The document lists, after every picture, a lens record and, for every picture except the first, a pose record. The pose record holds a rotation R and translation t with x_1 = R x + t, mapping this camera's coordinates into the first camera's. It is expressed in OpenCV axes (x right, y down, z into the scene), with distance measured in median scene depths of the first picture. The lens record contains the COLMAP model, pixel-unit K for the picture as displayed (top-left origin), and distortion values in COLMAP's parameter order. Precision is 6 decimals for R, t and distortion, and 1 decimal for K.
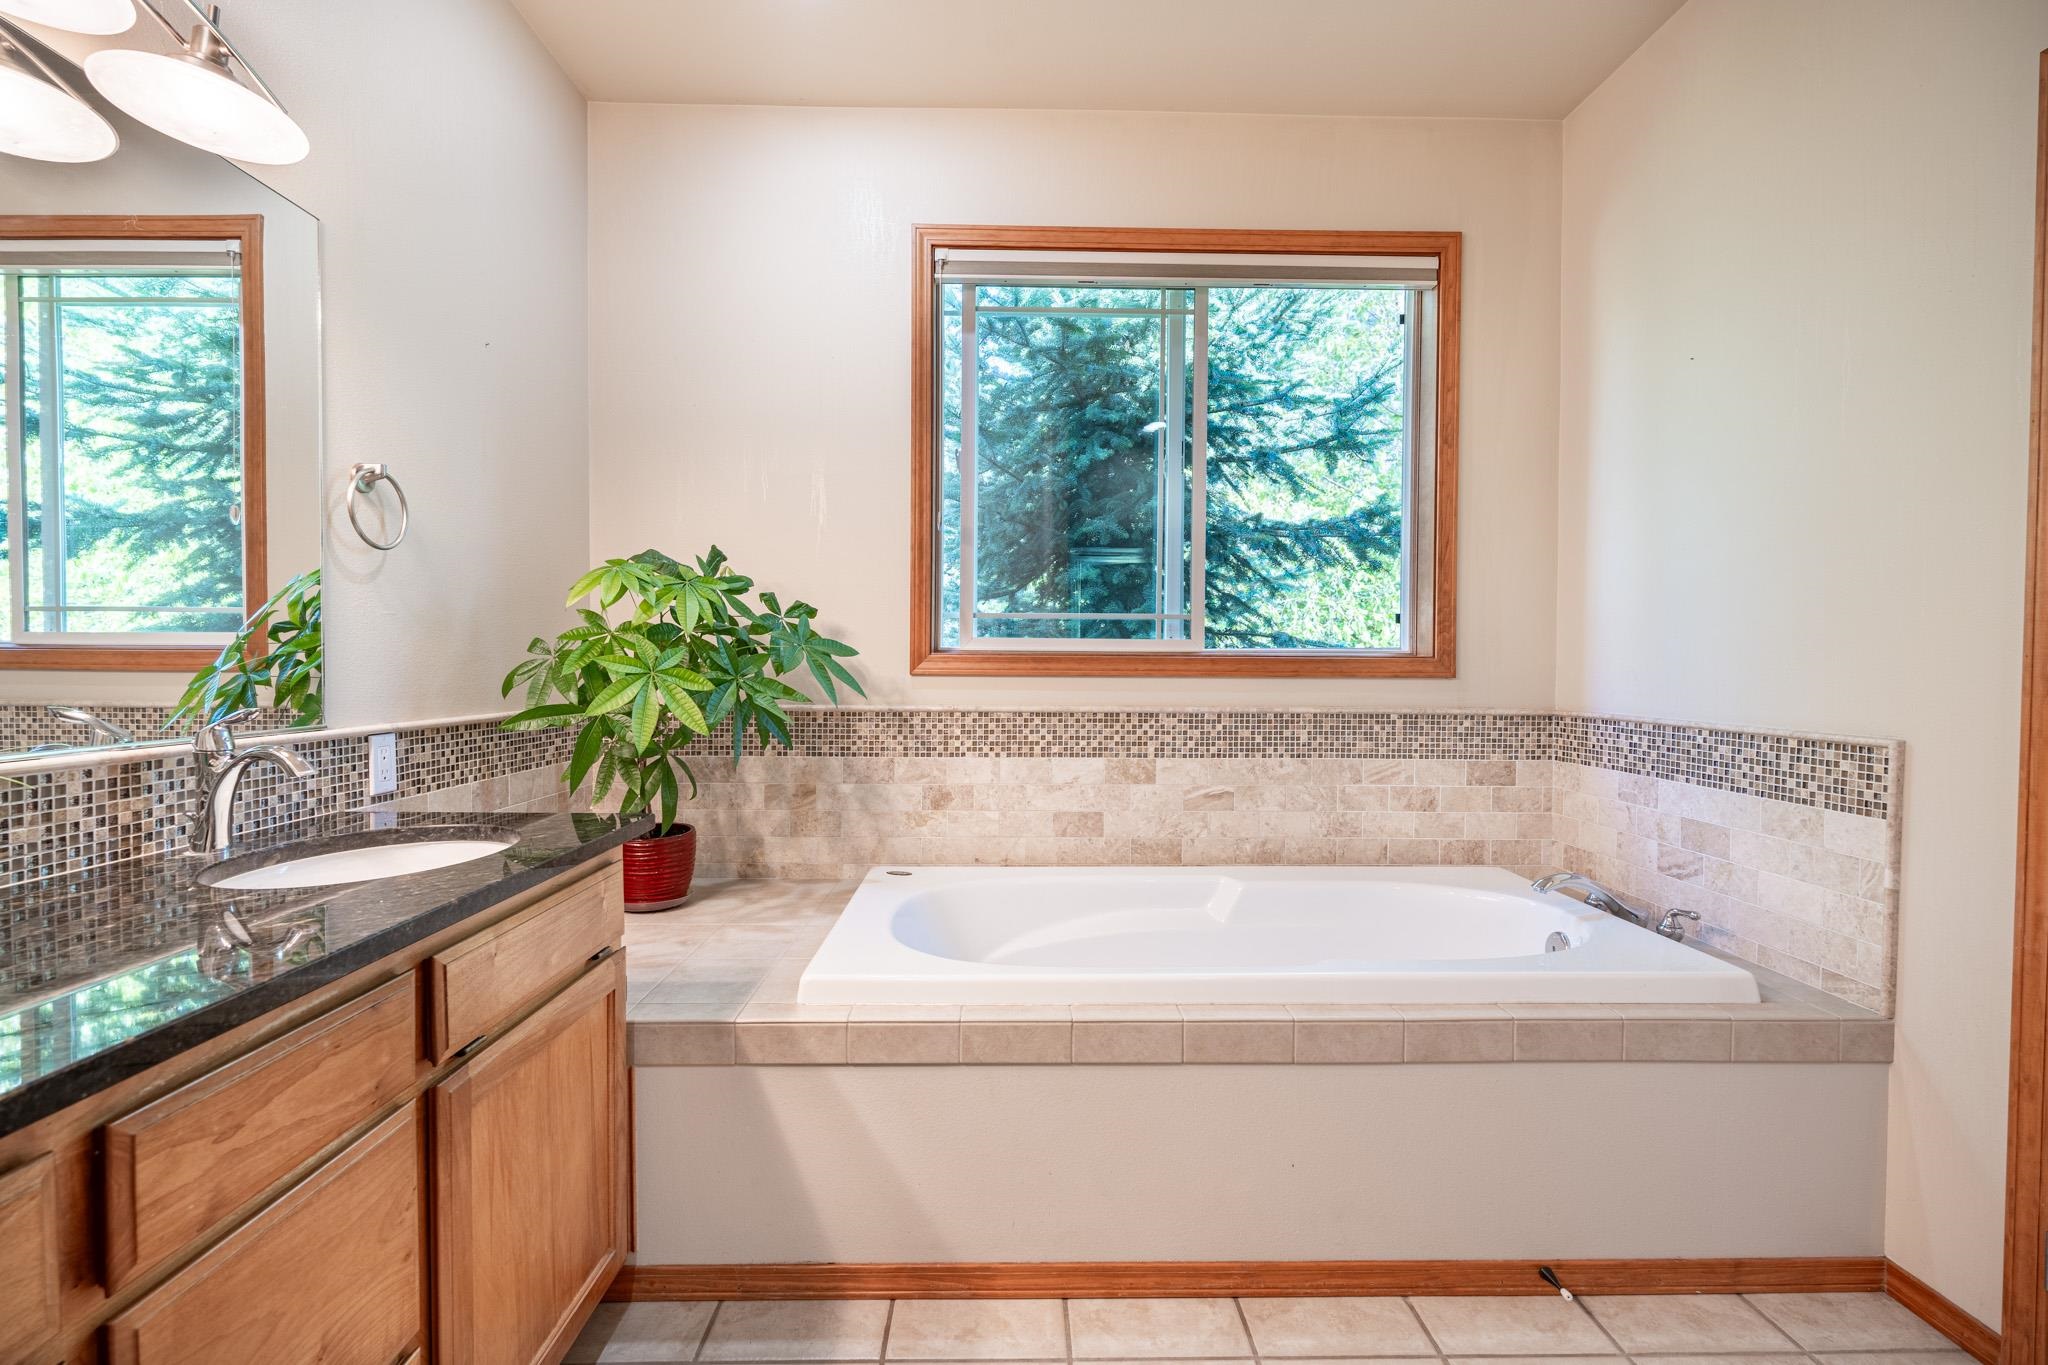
lens RADIAL K [[895.4, 0, 1019.6], [0, 895.4, 685.4], [0, 0, 1]] dist [-0.005930, 0.000686]
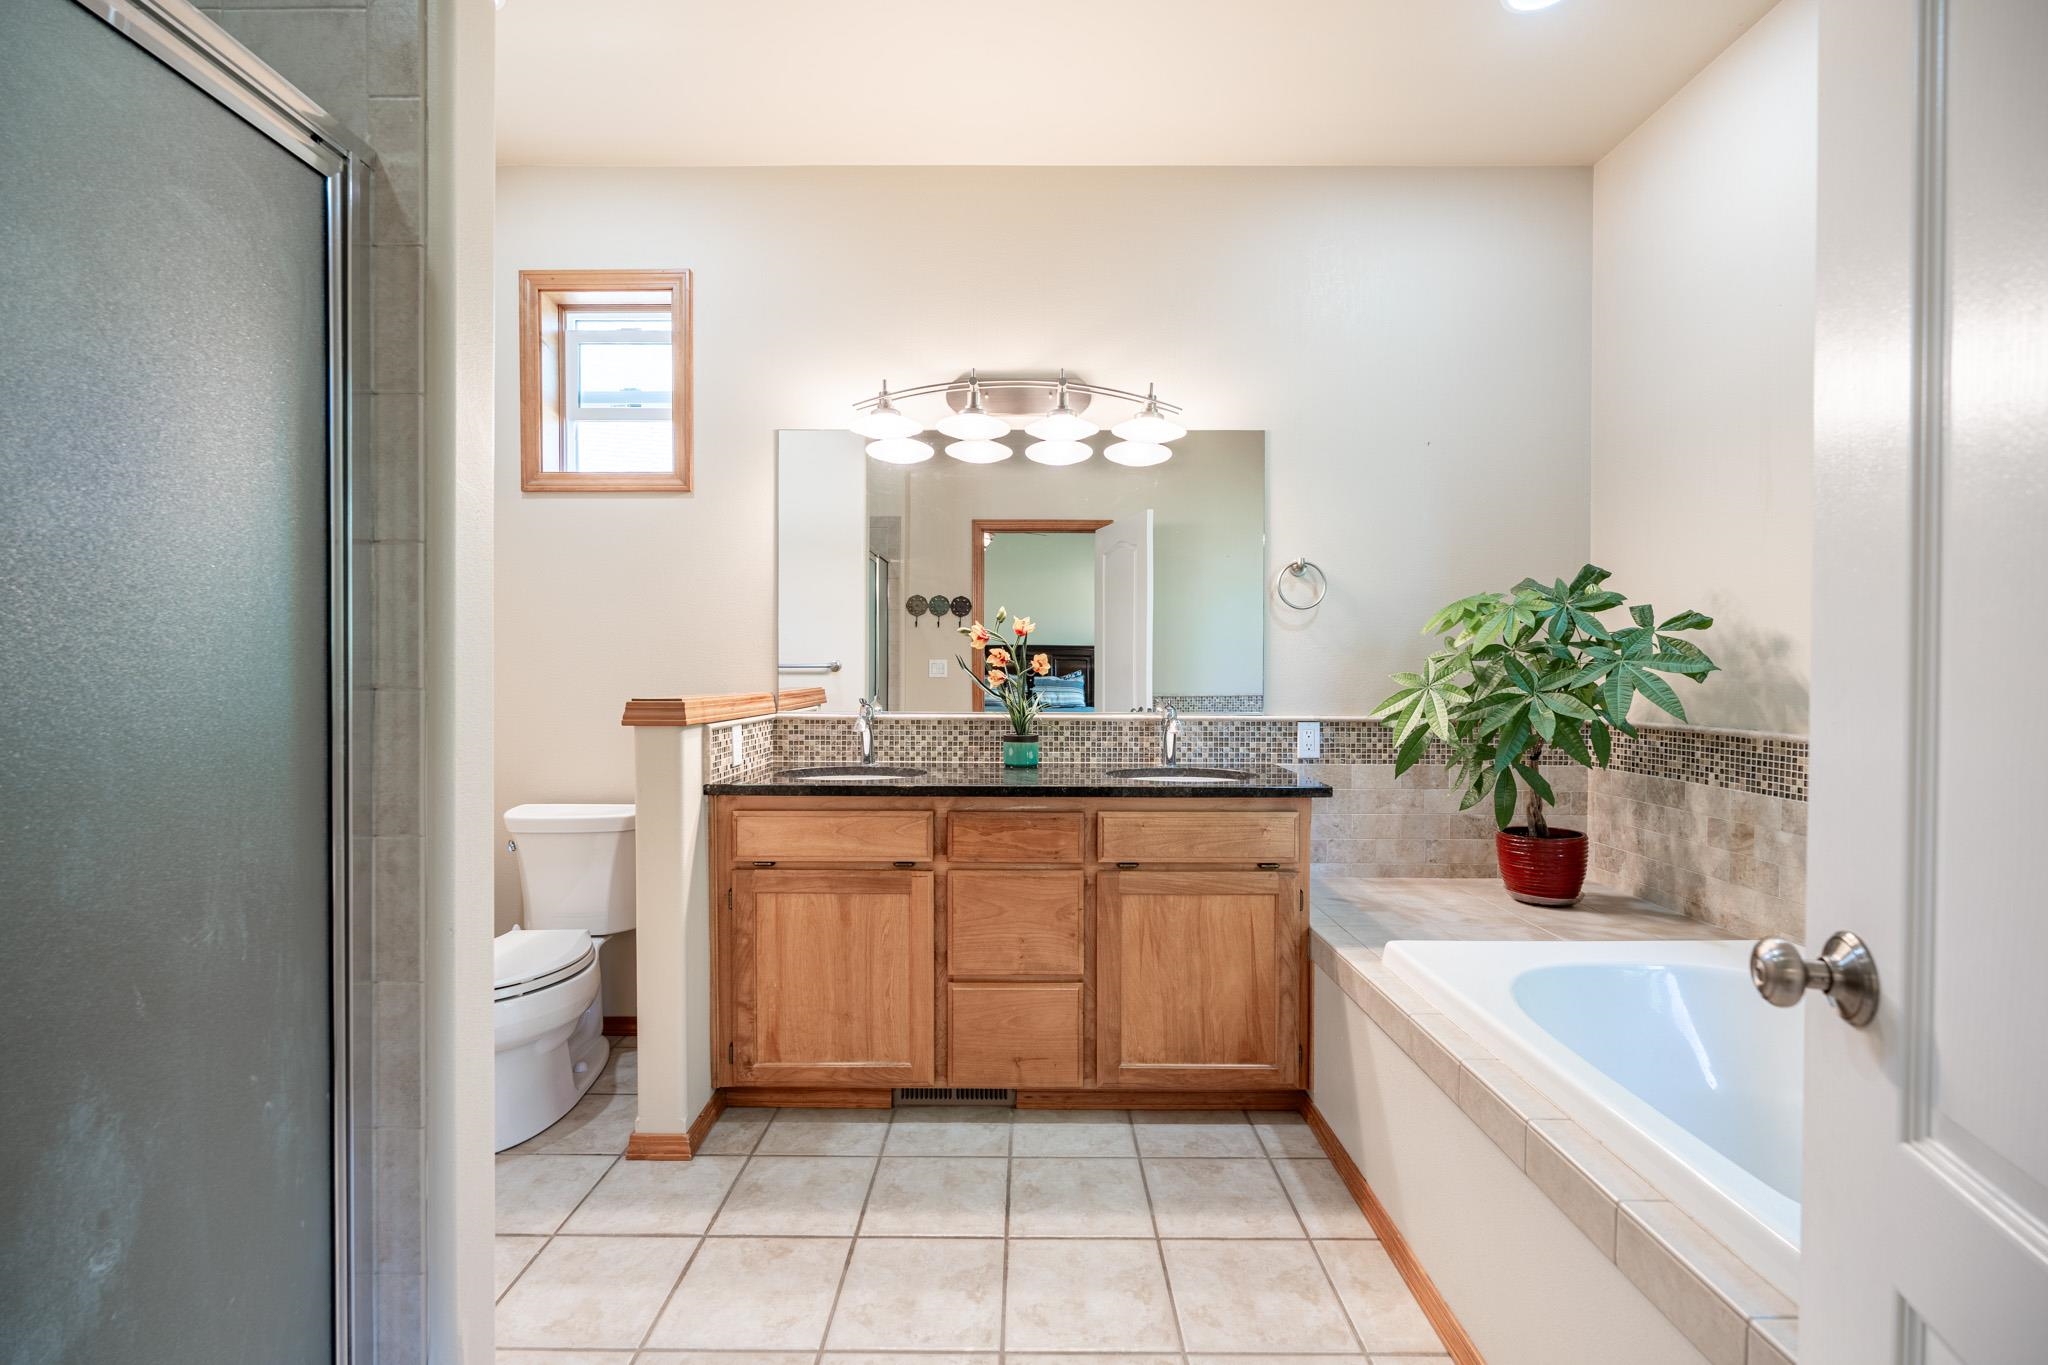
lens RADIAL K [[895.4, 0, 1023.2], [0, 895.4, 676.6], [0, 0, 1]] dist [-0.005930, 0.000686]
pose [[-0.012431, 0.004480, -0.999913, 0.609054], [-0.027644, 0.999606, 0.004822, -0.013968], [0.999541, 0.027702, -0.012302, 0.327941]]
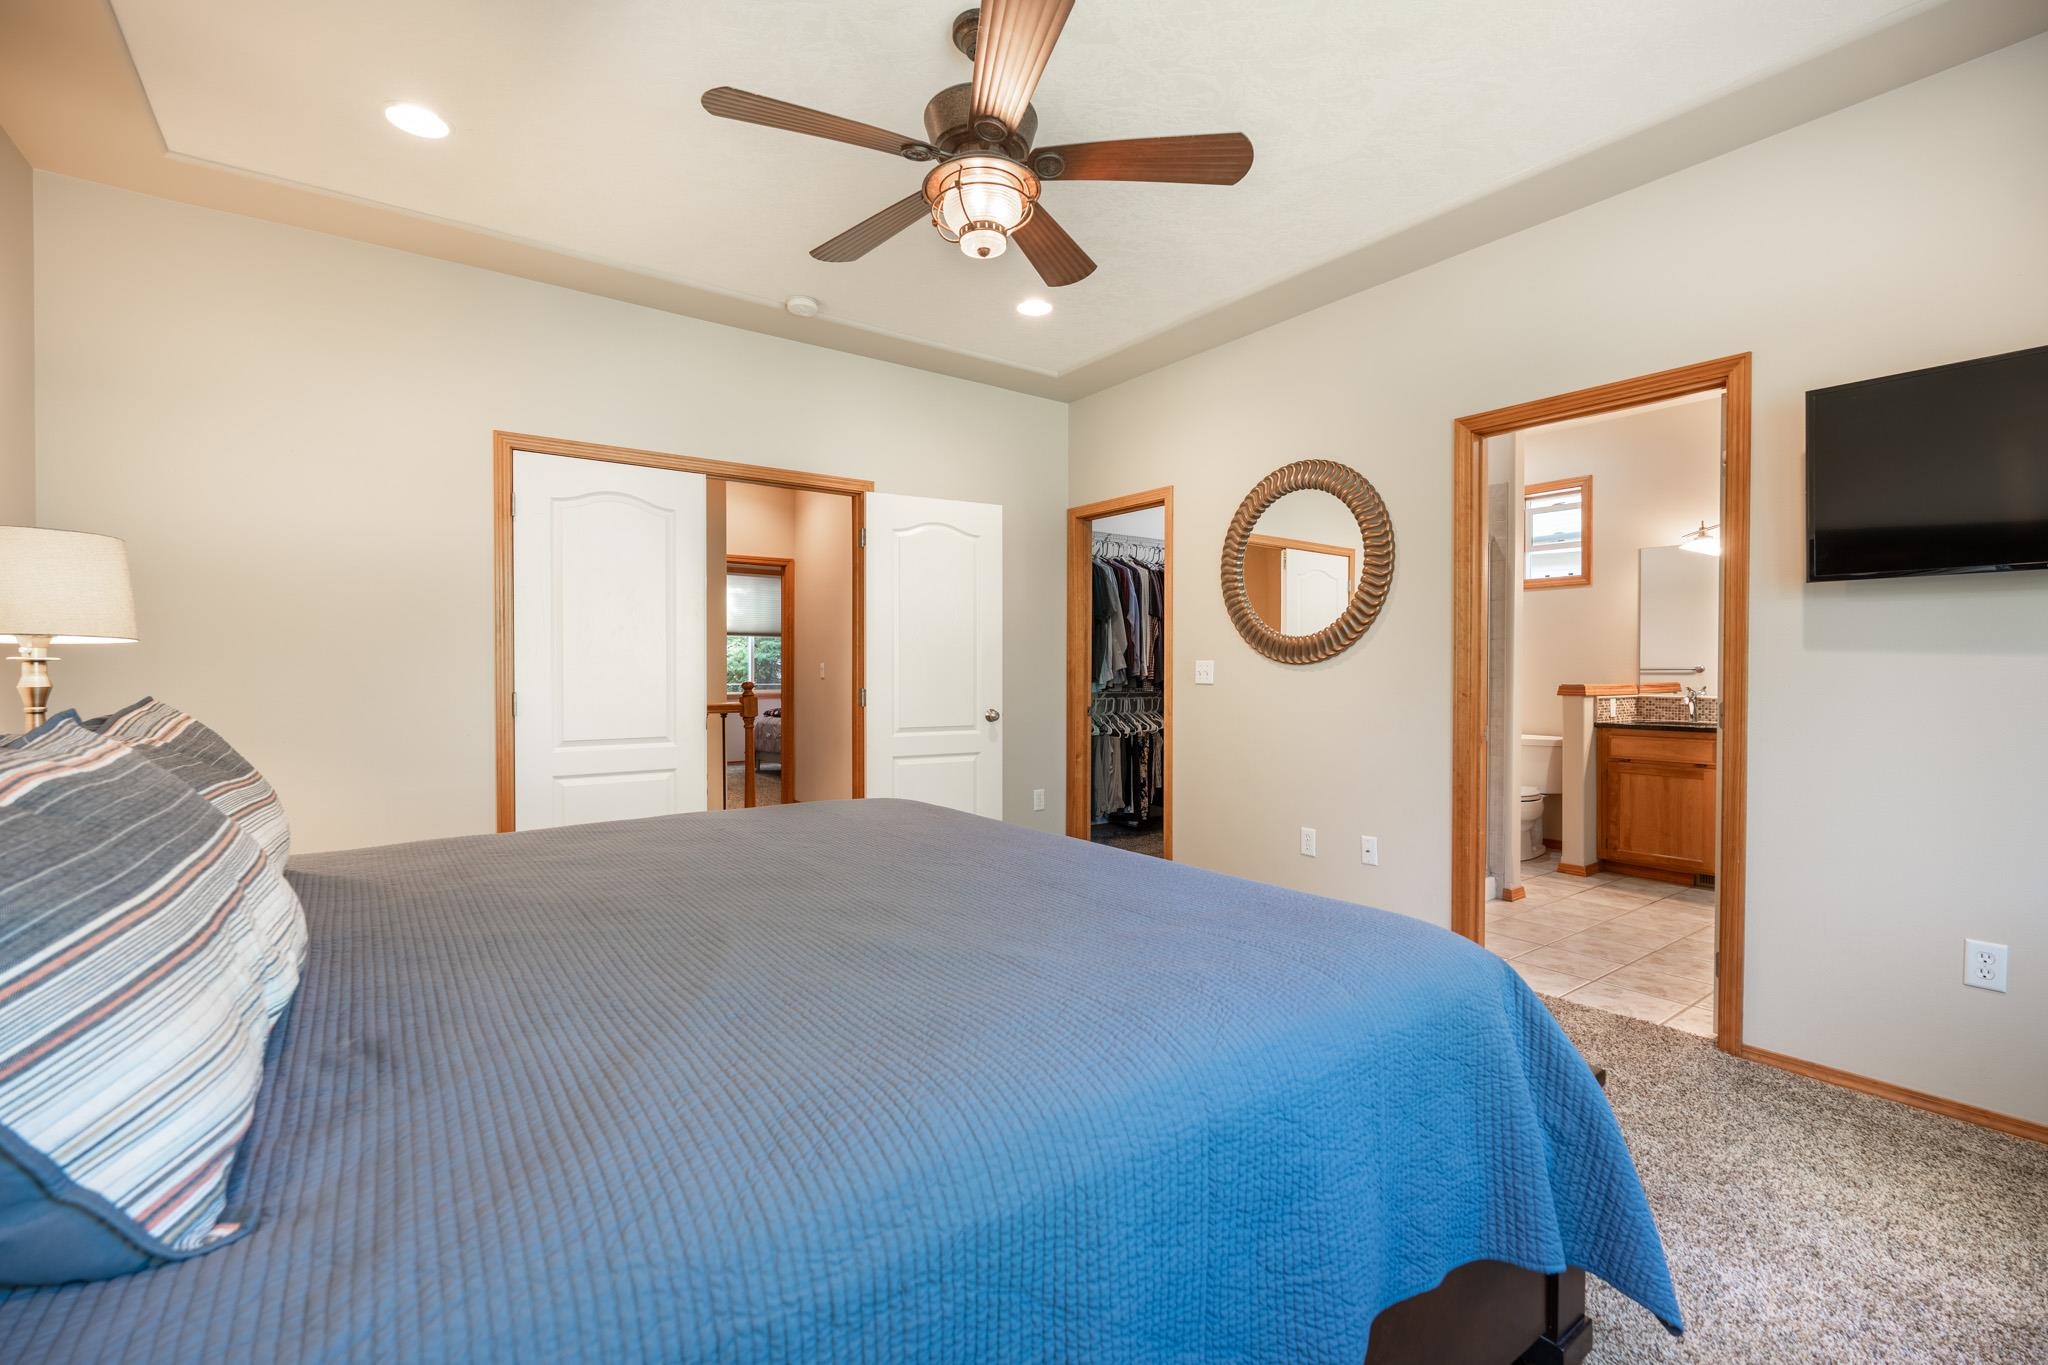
lens RADIAL K [[895.4, 0, 1024.6], [0, 895.4, 678.4], [0, 0, 1]] dist [-0.005930, 0.000686]
pose [[-0.809963, 0.003946, -0.586467, 1.886619], [-0.017627, 0.999362, 0.031068, -0.032988], [0.586215, 0.035502, -0.809377, 0.851589]]
